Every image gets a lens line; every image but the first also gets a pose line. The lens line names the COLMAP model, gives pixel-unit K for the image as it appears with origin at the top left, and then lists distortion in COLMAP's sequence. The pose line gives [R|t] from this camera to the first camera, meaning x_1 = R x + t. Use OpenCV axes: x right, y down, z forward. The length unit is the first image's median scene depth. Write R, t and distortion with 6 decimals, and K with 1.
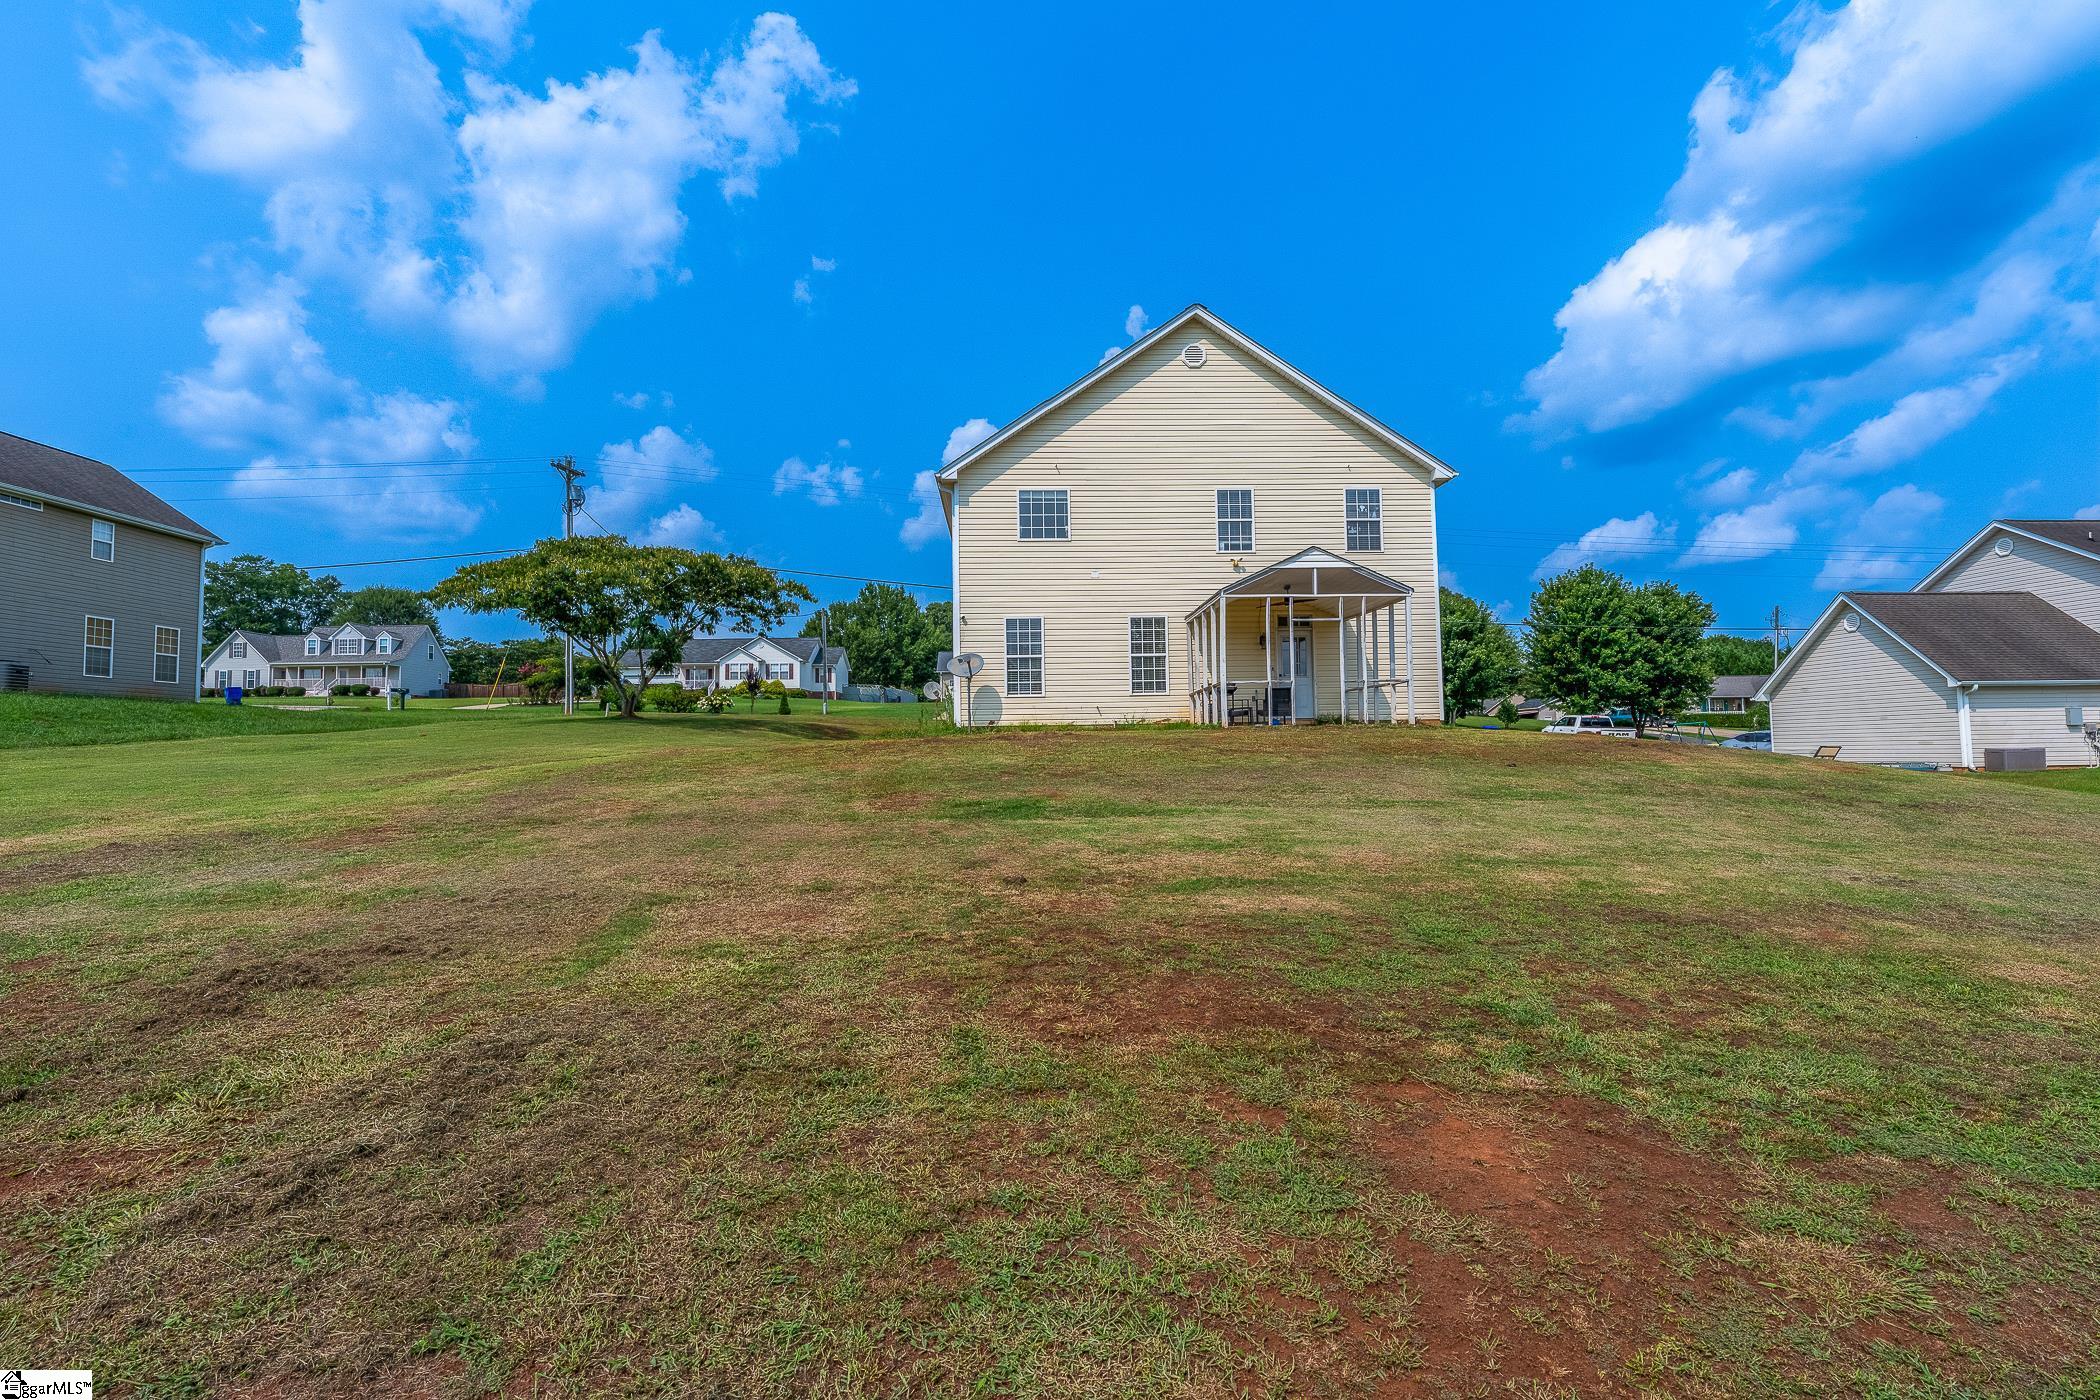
lens RADIAL K [[975.1, 0, 1050.0], [0, 975.1, 700.0], [0, 0, 1]] dist [-0.000711, -0.000146]
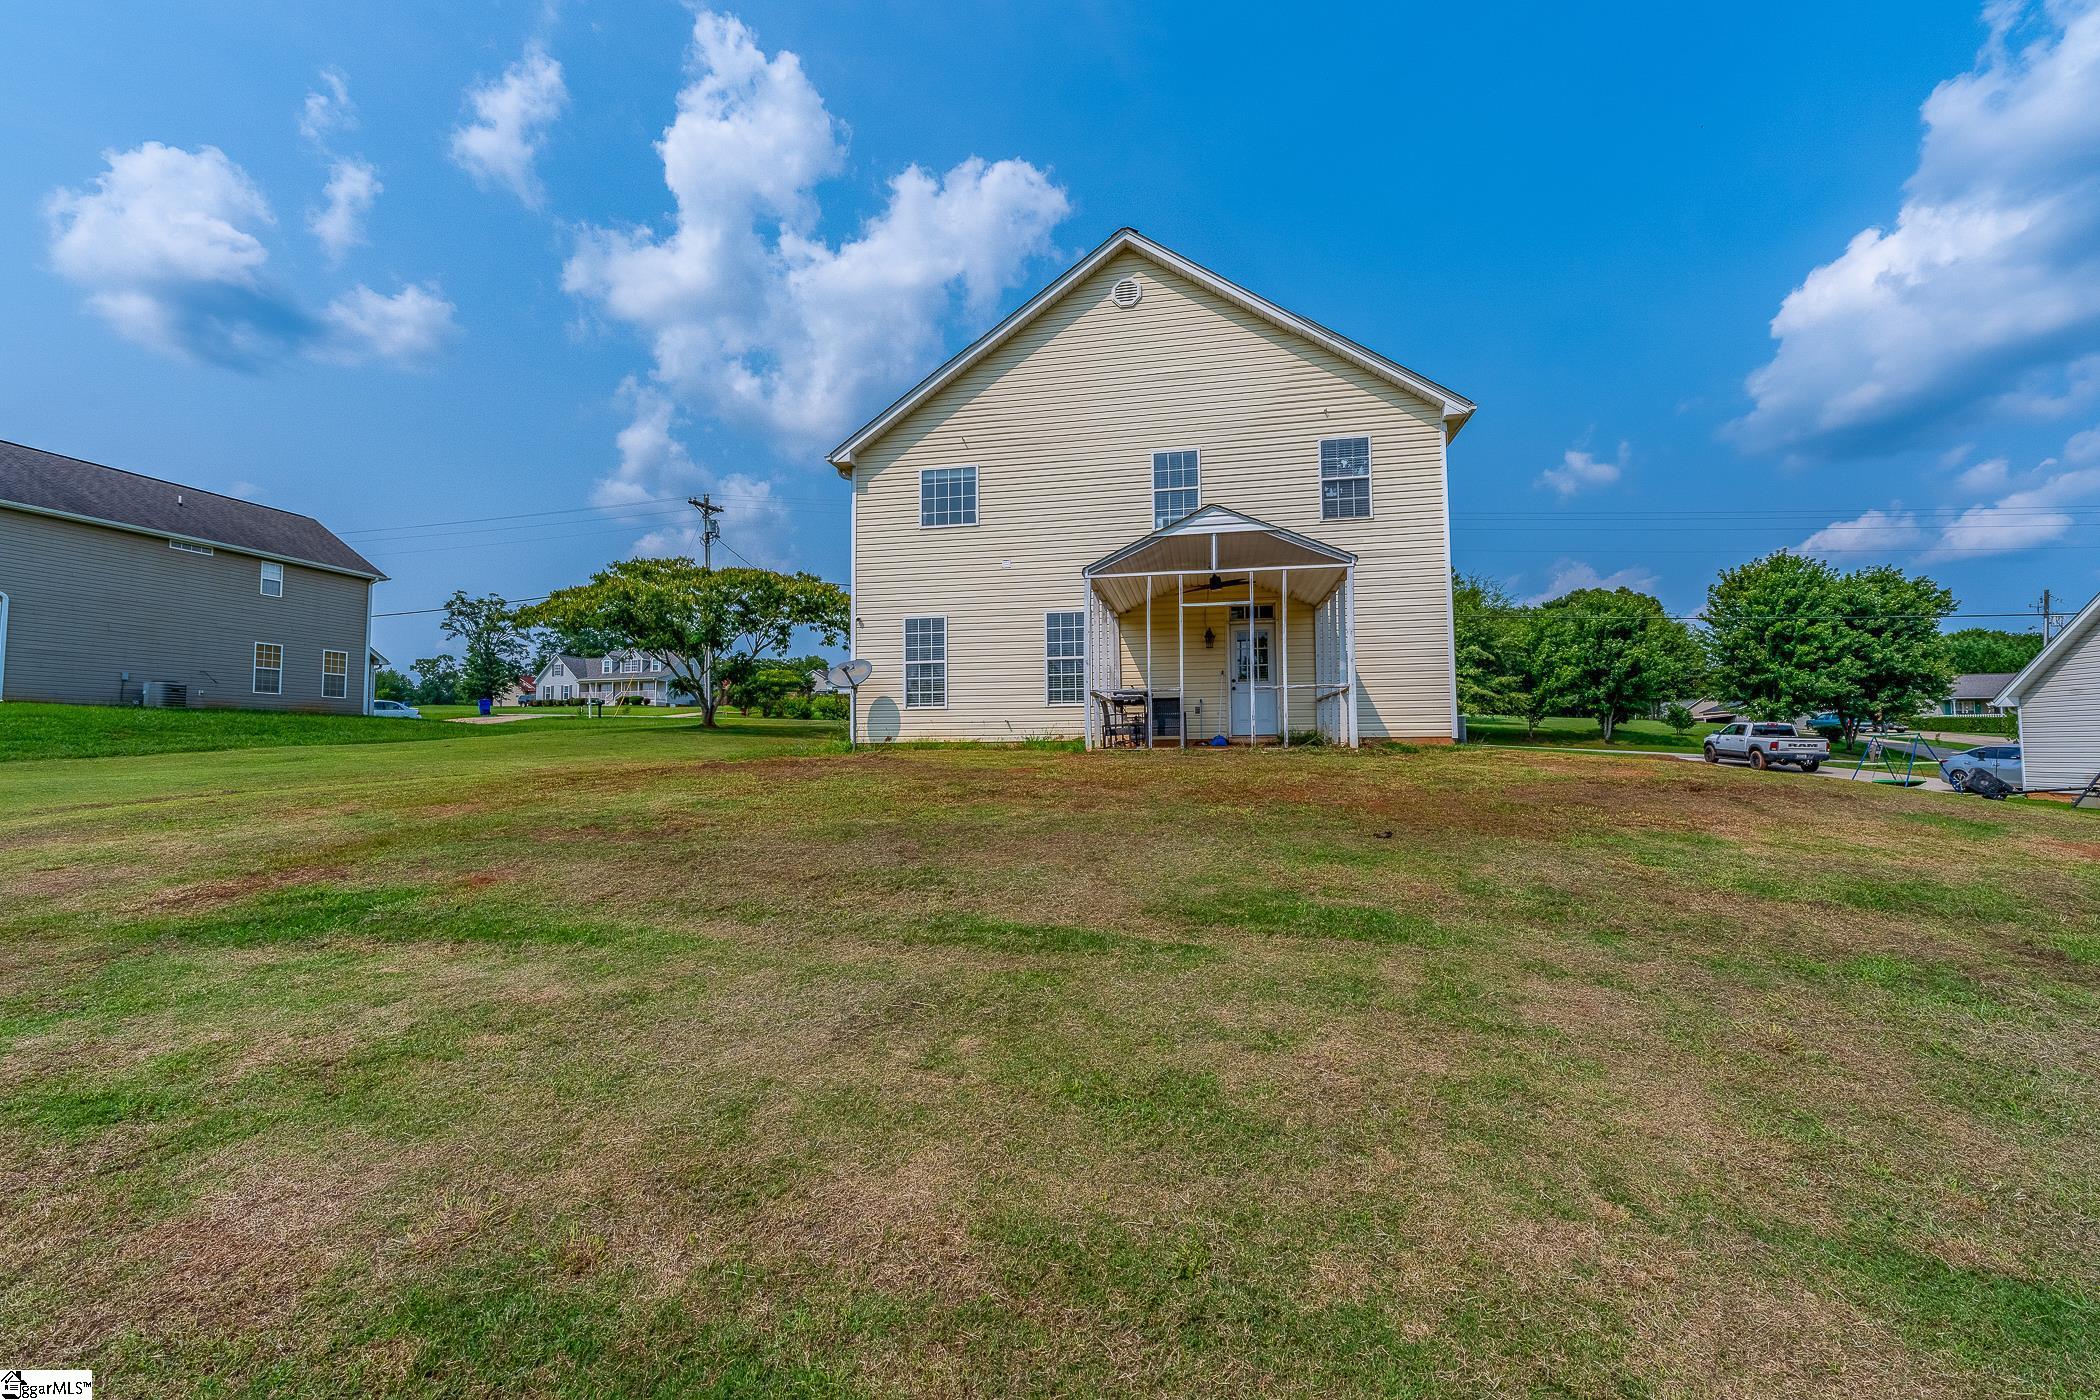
lens RADIAL K [[837.1, 0, 1050.0], [0, 837.1, 700.0], [0, 0, 1]] dist [0.000417, 0.000004]
pose [[0.971933, -0.006670, -0.235162, 0.088616], [0.005459, 0.999968, -0.005798, -0.002276], [0.235194, 0.004351, 0.971939, 0.107106]]
